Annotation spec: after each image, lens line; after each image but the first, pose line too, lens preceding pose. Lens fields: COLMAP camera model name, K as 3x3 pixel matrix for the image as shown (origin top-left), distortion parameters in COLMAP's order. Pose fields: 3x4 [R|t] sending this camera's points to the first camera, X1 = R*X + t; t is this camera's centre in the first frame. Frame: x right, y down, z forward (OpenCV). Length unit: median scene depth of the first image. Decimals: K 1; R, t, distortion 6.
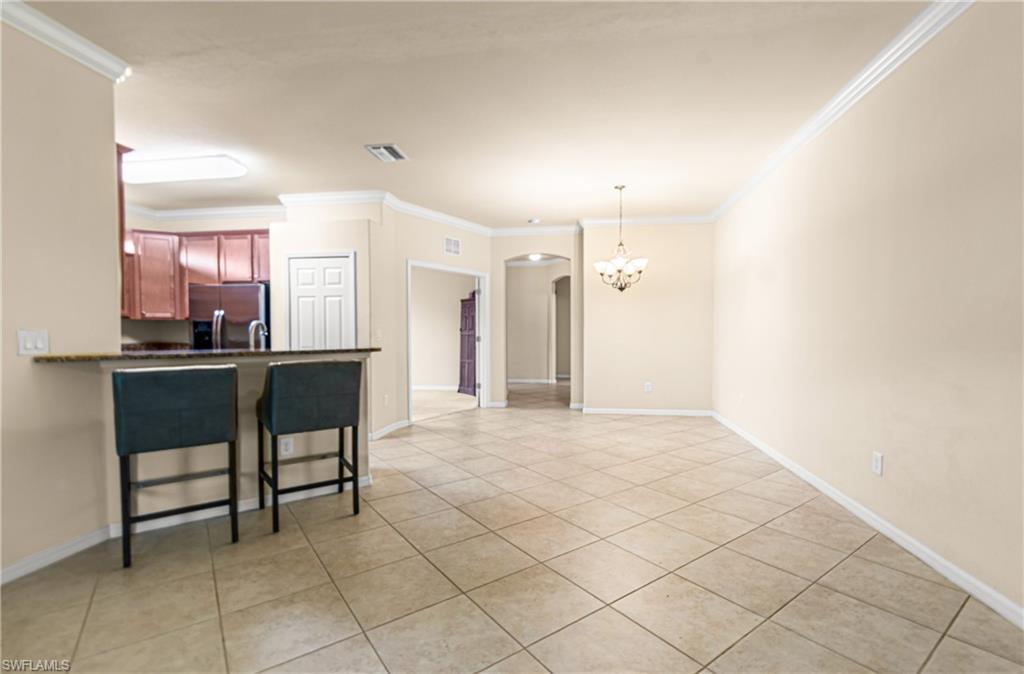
lens RADIAL K [[454.1, 0, 513.7], [0, 454.1, 340.9], [0, 0, 1]] dist [0.000400, -0.000266]
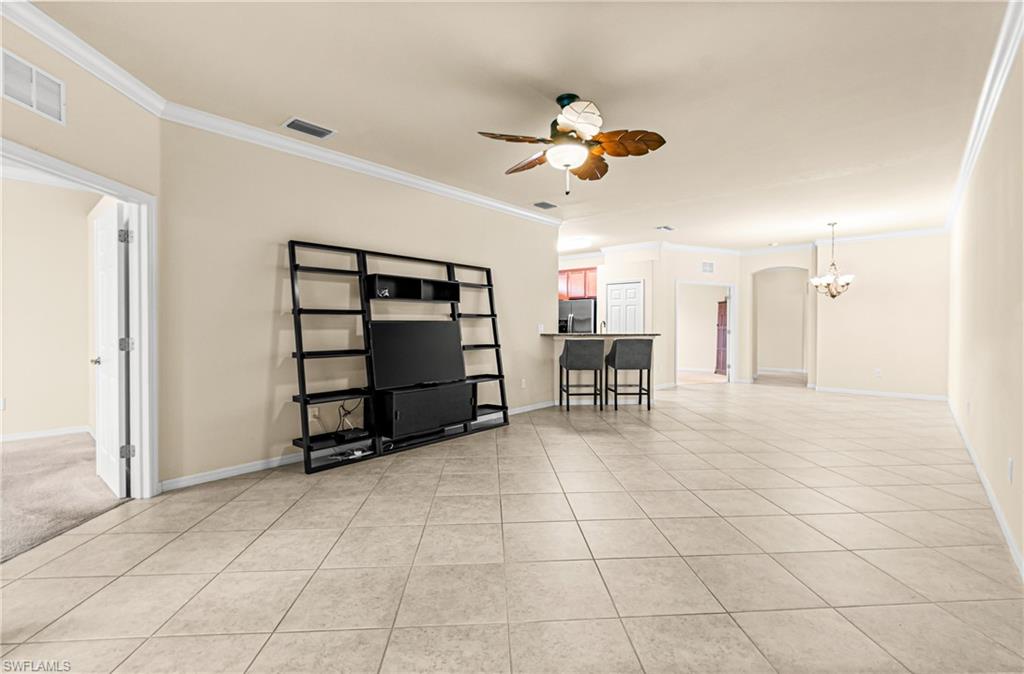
lens RADIAL K [[452.5, 0, 519.6], [0, 452.5, 325.7], [0, 0, 1]] dist [0.004079, 0.000425]
pose [[0.845430, 0.006201, -0.534051, 0.161257], [-0.017739, 0.999707, -0.016475, 0.014957], [0.533792, 0.023402, 0.845292, -0.665128]]
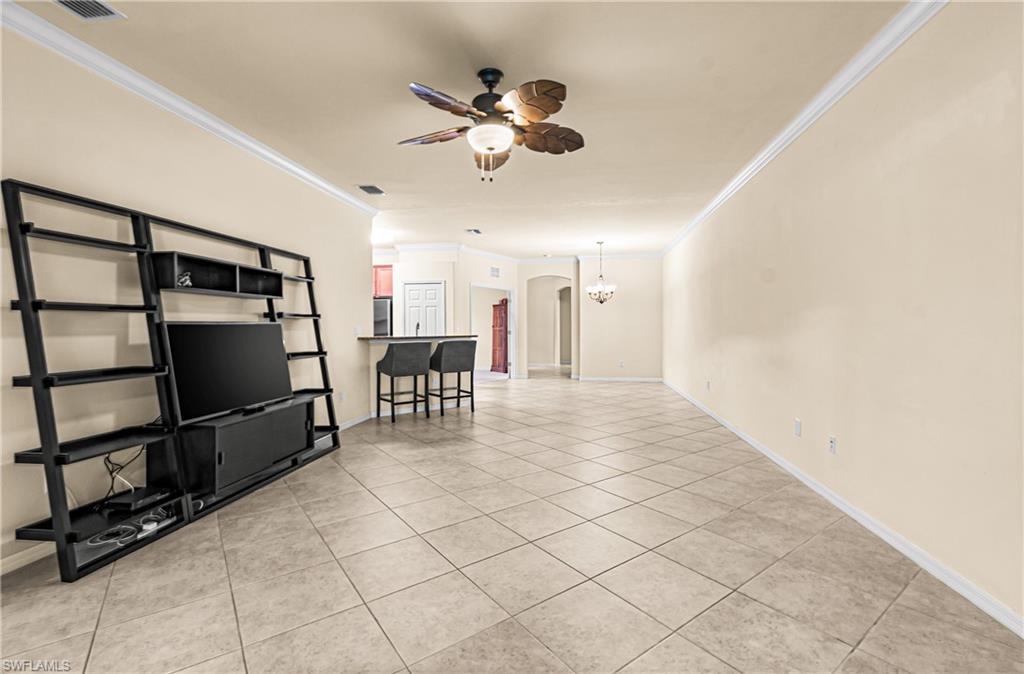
lens RADIAL K [[451.4, 0, 516.9], [0, 451.4, 325.4], [0, 0, 1]] dist [0.000054, -0.000479]
pose [[0.999974, -0.000558, 0.007224, -0.088662], [0.000749, 0.999649, -0.026465, 0.015964], [-0.007207, 0.026470, 0.999624, -0.660766]]
